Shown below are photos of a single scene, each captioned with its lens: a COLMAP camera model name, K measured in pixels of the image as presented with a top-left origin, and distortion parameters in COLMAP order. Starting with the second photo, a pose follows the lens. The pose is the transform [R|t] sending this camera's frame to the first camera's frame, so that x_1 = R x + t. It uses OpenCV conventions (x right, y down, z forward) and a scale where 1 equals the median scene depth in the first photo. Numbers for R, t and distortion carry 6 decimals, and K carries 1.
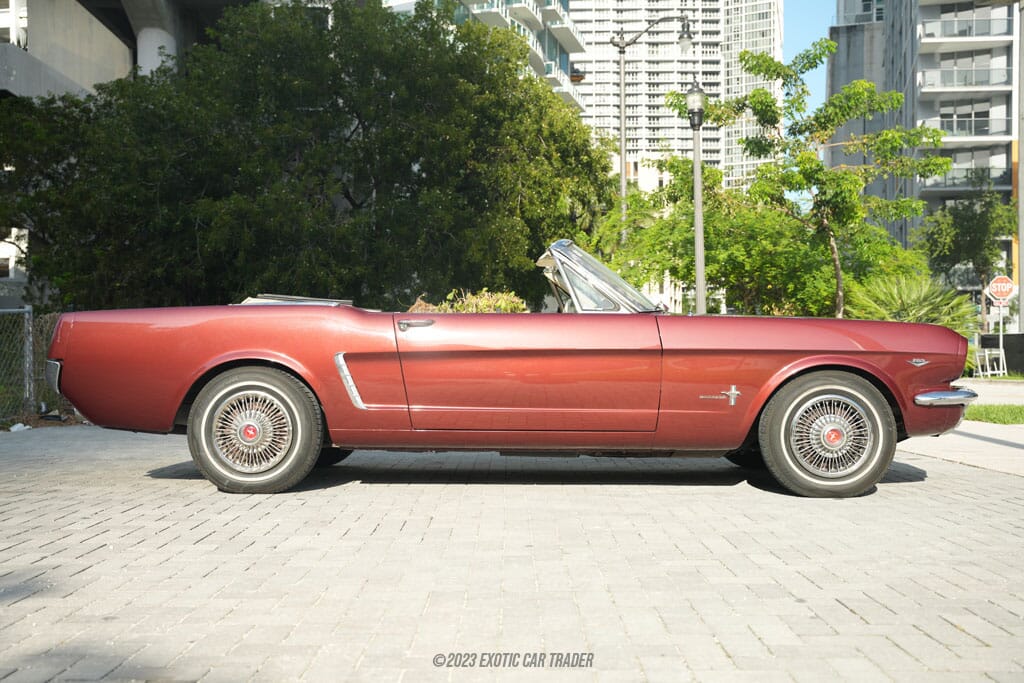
lens RADIAL K [[1150.2, 0, 512.0], [0, 1150.2, 341.5], [0, 0, 1]] dist [0.015443, 0.018587]
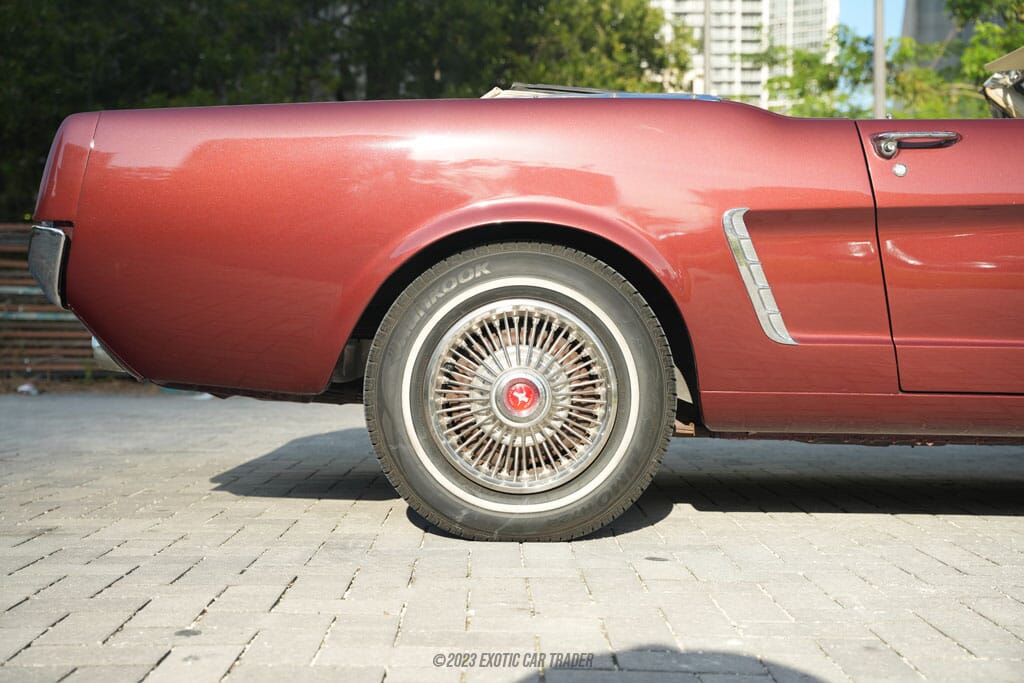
lens RADIAL K [[1351.9, 0, 512.0], [0, 1351.9, 341.5], [0, 0, 1]] dist [0.098277, 0.036439]
pose [[0.999778, 0.006712, 0.019952, -0.229526], [-0.007234, 0.999631, 0.026170, 0.043362], [-0.019769, -0.026309, 0.999458, 0.481502]]
